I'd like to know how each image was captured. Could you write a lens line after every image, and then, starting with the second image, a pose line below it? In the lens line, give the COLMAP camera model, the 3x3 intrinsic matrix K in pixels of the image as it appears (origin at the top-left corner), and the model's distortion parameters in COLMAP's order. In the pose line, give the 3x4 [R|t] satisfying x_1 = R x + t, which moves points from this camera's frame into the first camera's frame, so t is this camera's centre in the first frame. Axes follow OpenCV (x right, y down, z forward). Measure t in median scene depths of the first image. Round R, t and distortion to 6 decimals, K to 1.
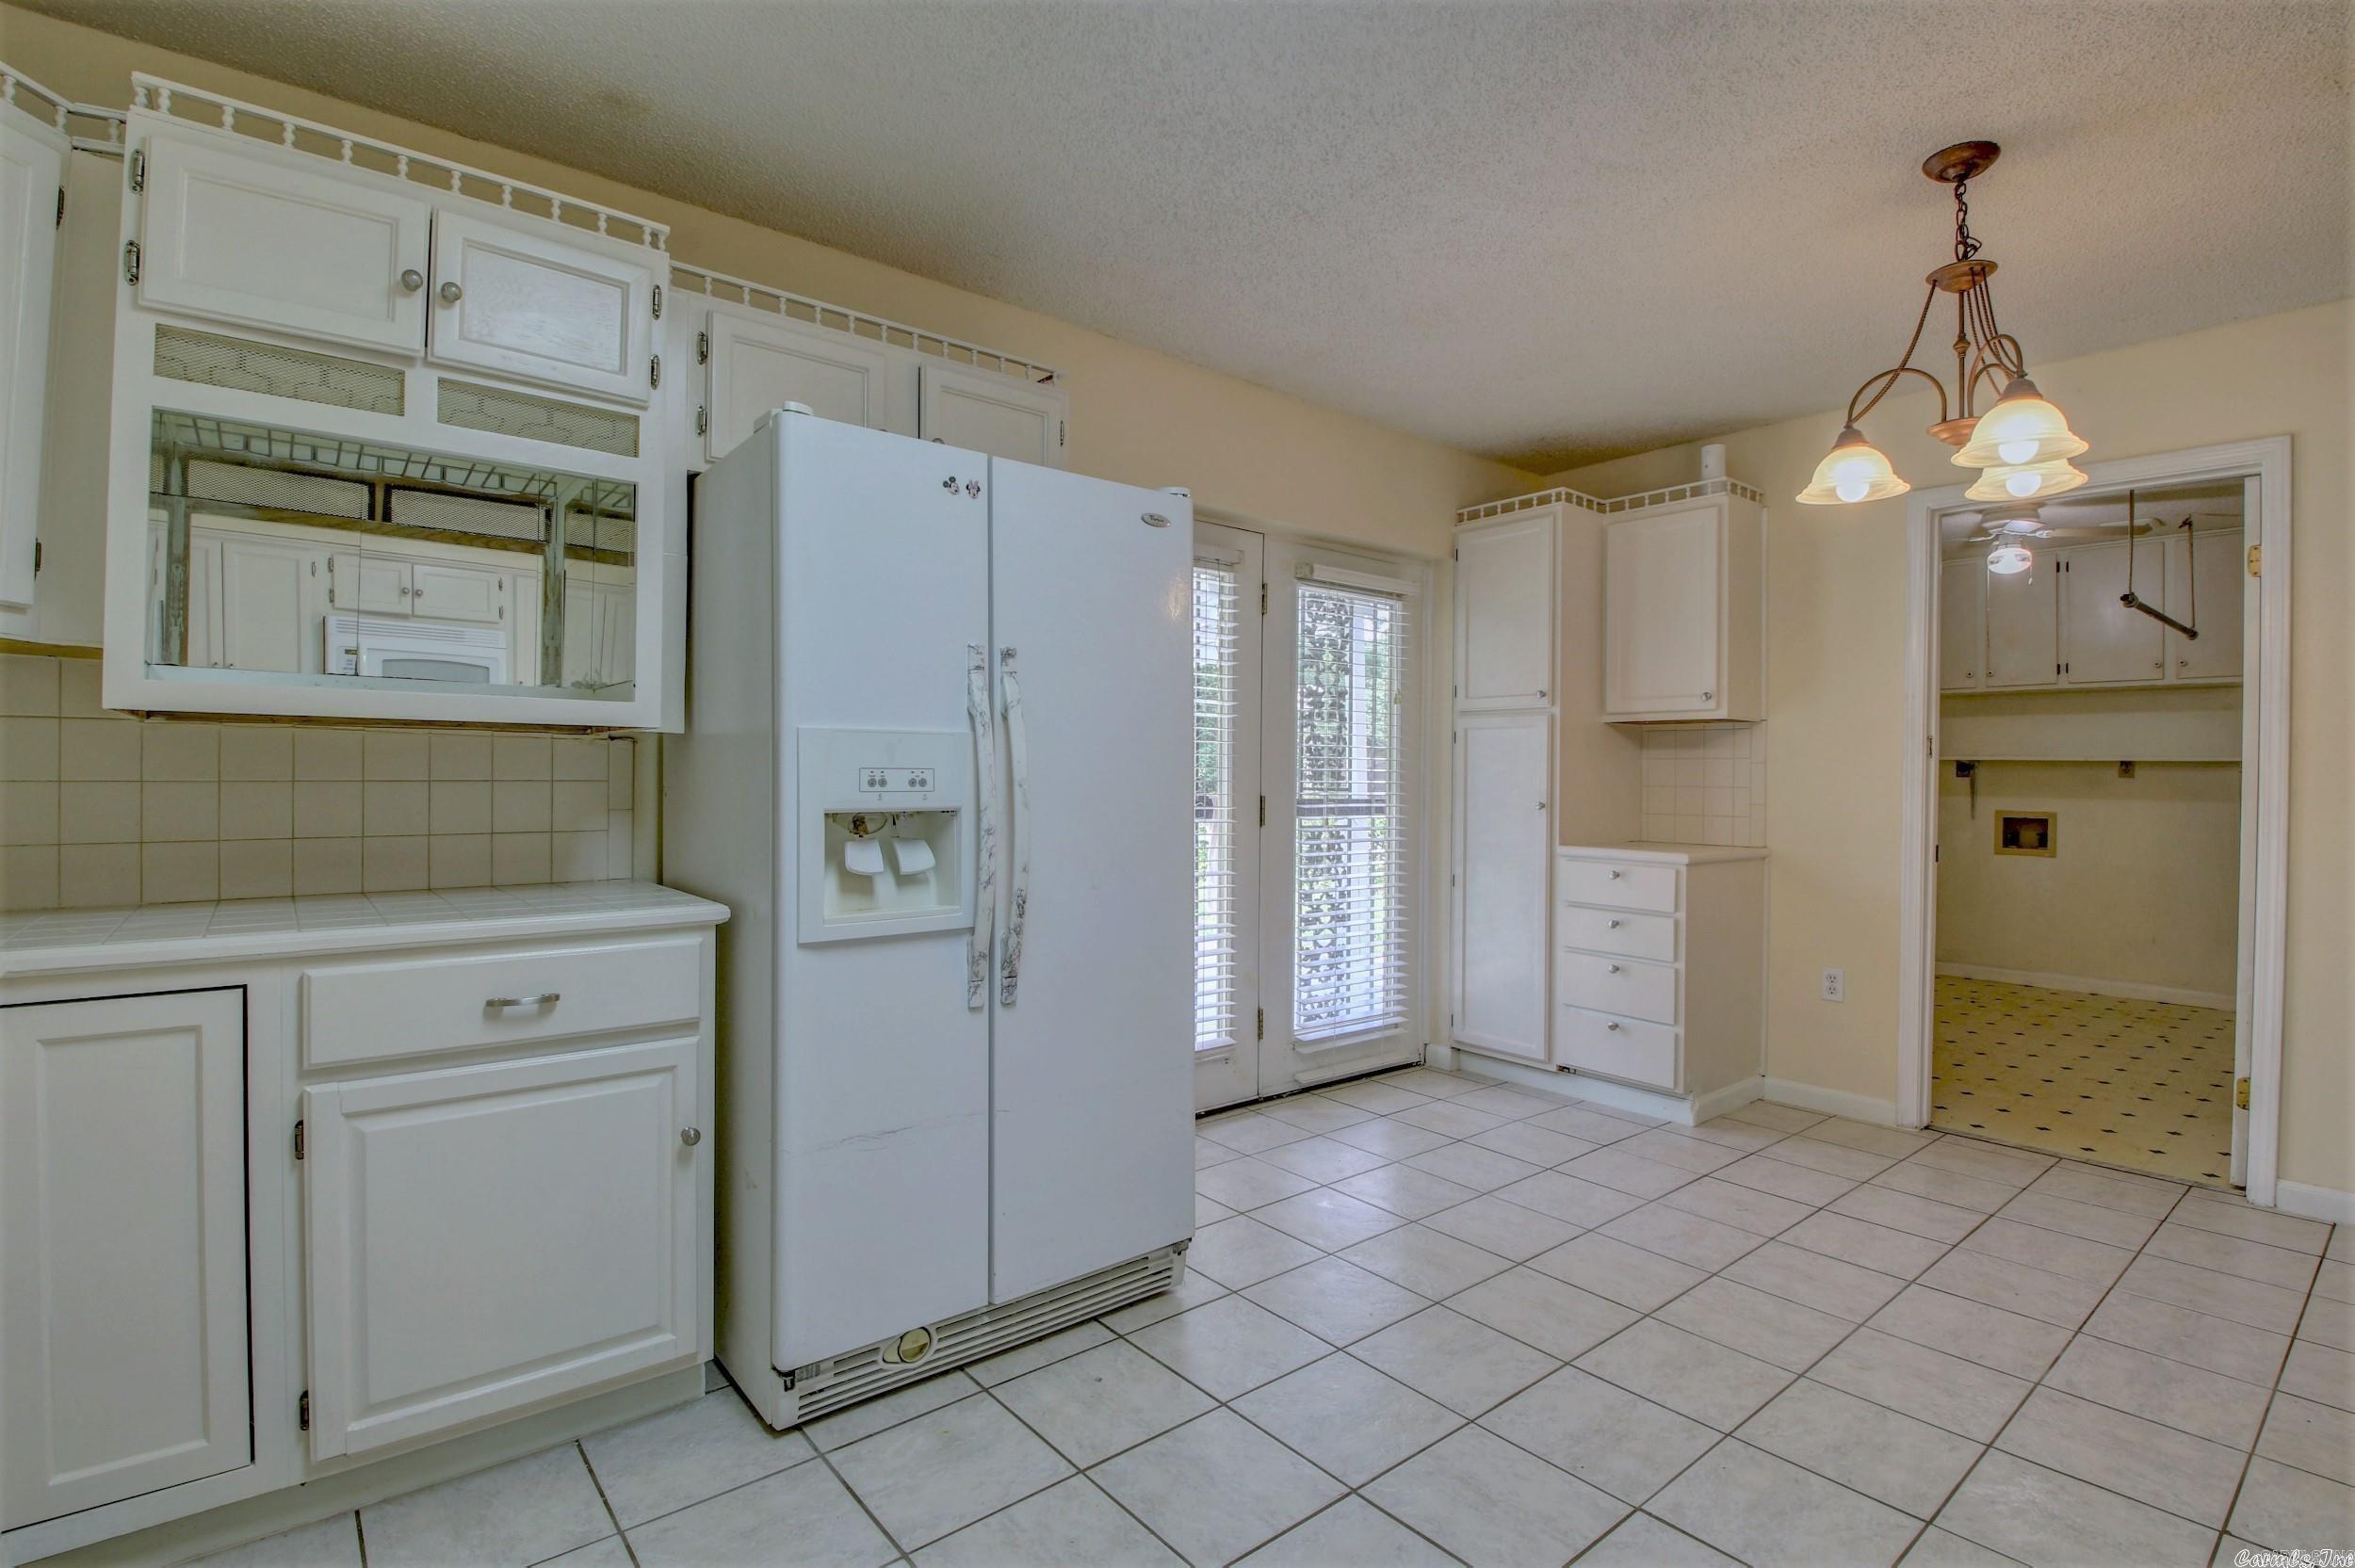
lens RADIAL K [[1094.6, 0, 1170.1], [0, 1094.6, 768.6], [0, 0, 1]] dist [0.003834, -0.018100]
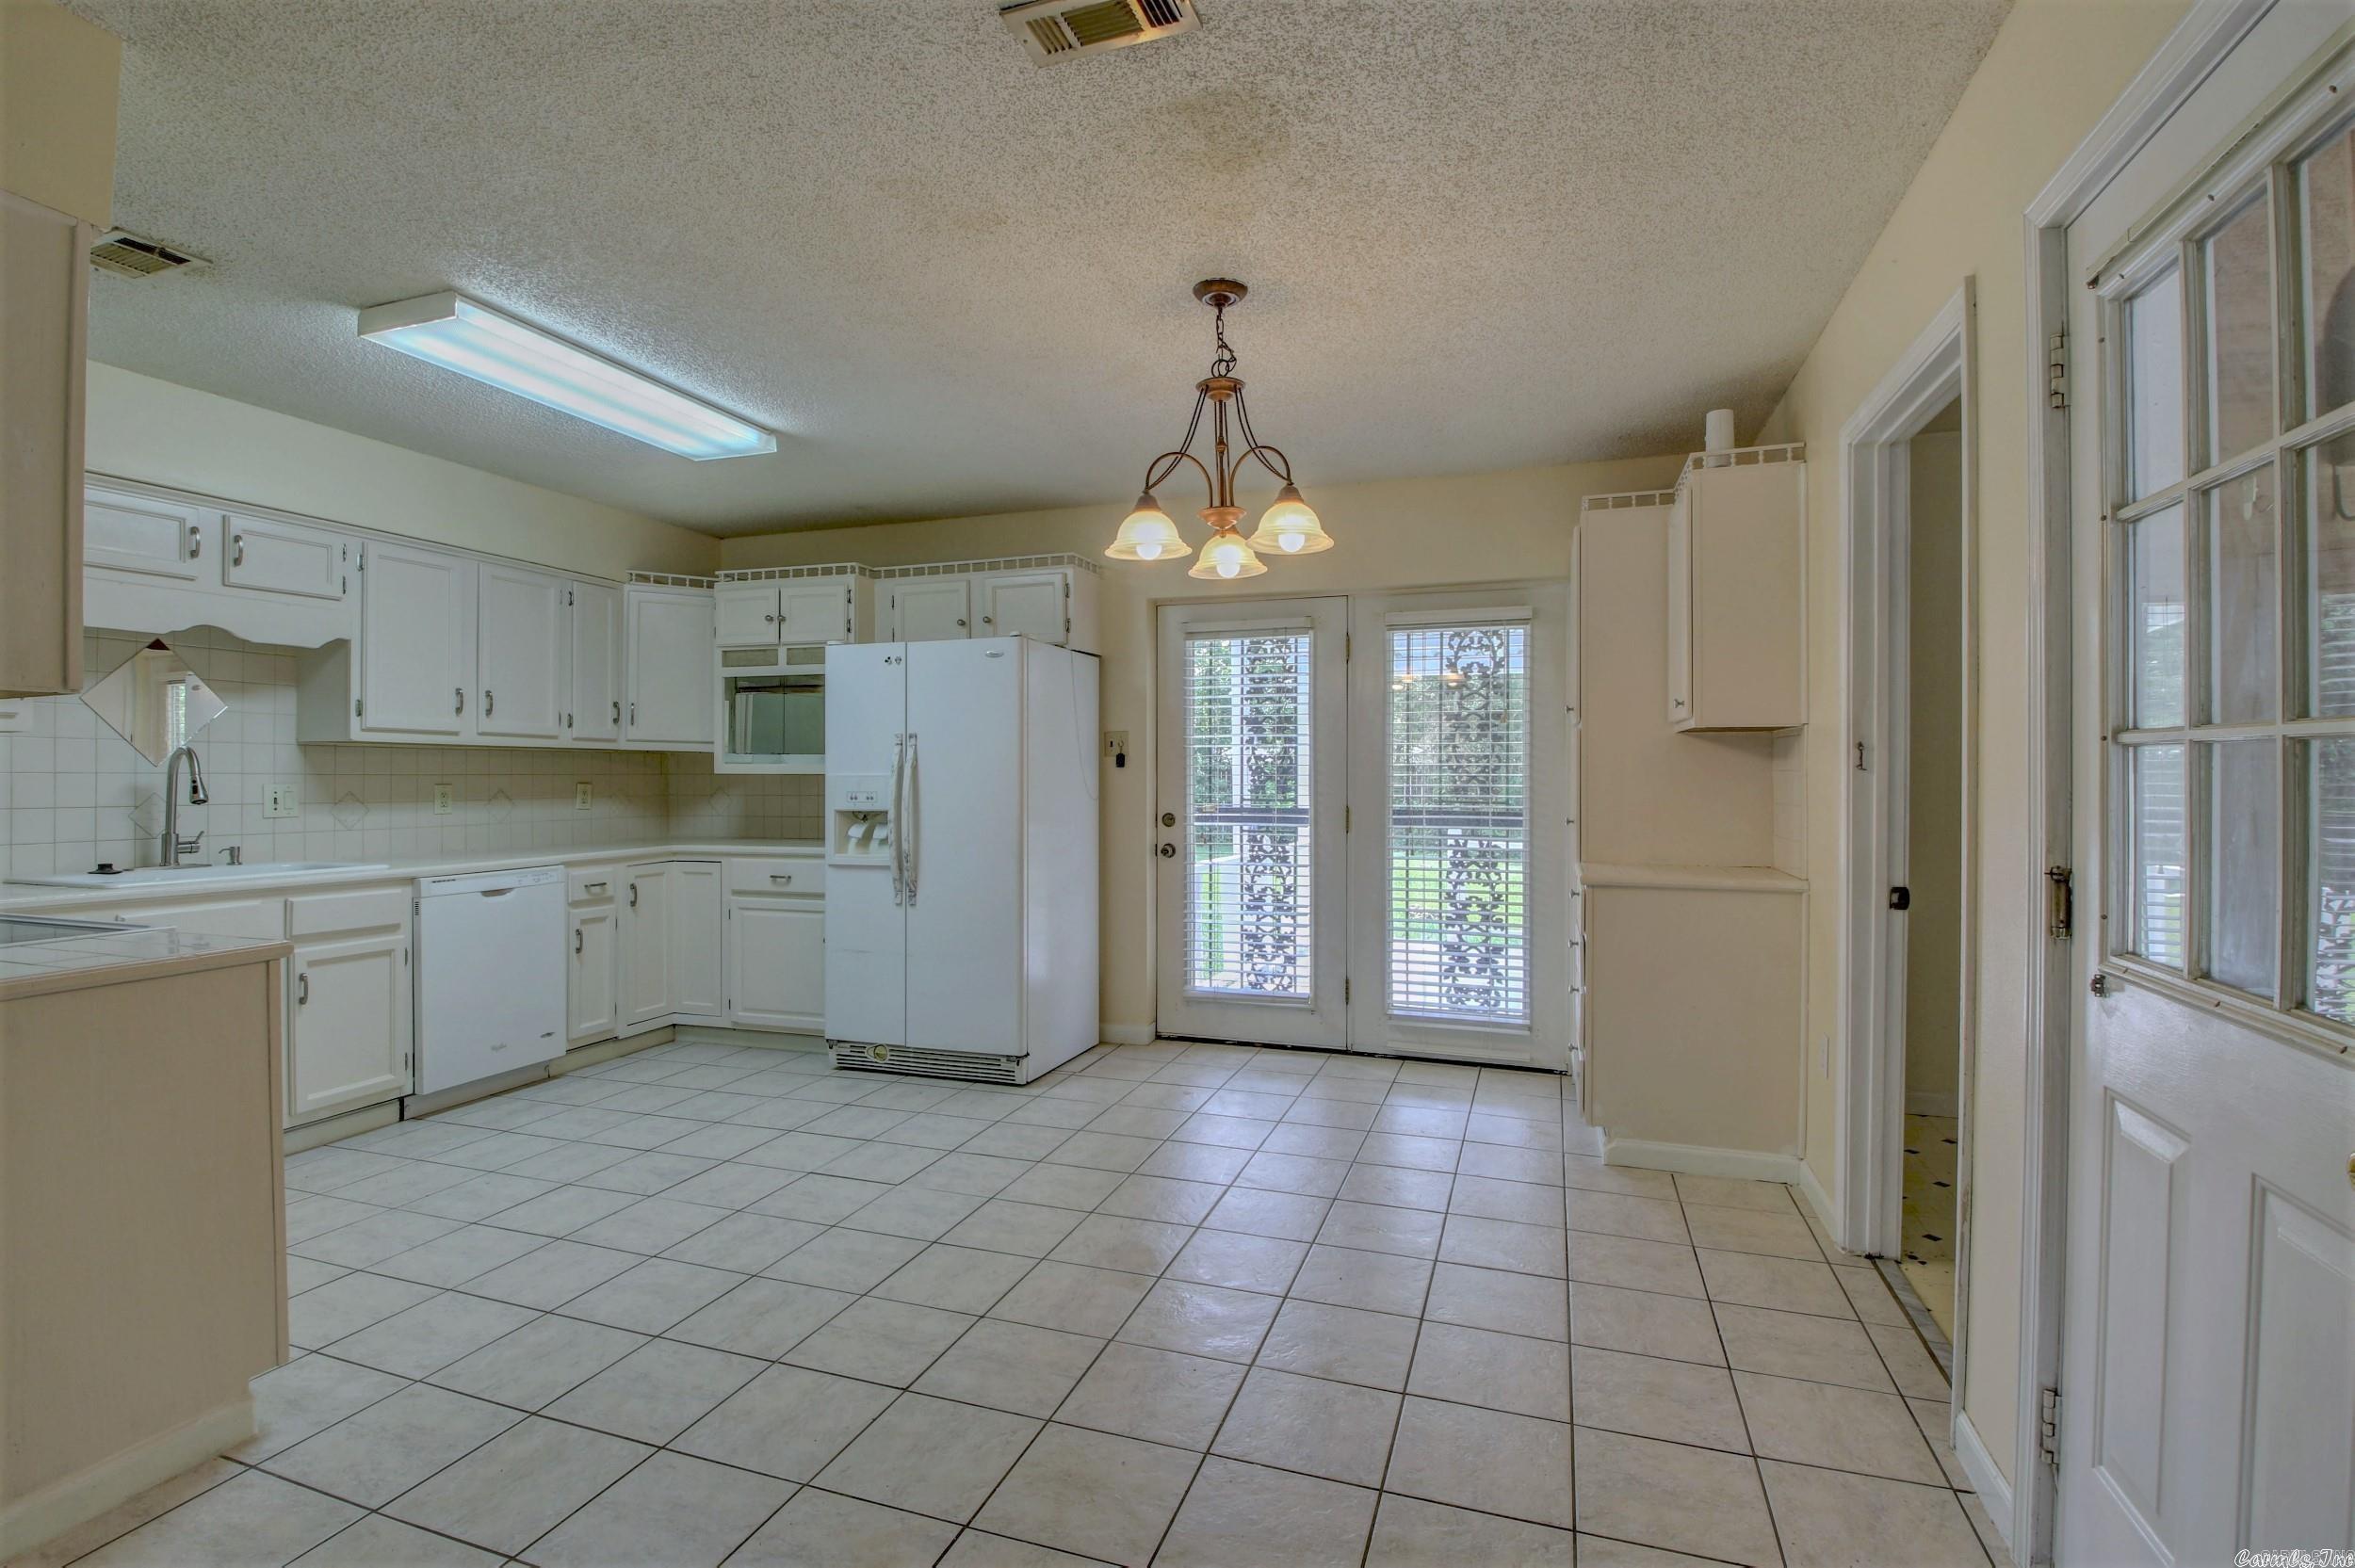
lens RADIAL K [[1094.6, 0, 1165.1], [0, 1094.6, 773.5], [0, 0, 1]] dist [0.003834, -0.018100]
pose [[0.523006, -0.010770, -0.852261, 1.005253], [0.013148, 0.999903, -0.004568, -0.009748], [0.852228, -0.008817, 0.523097, 0.172537]]
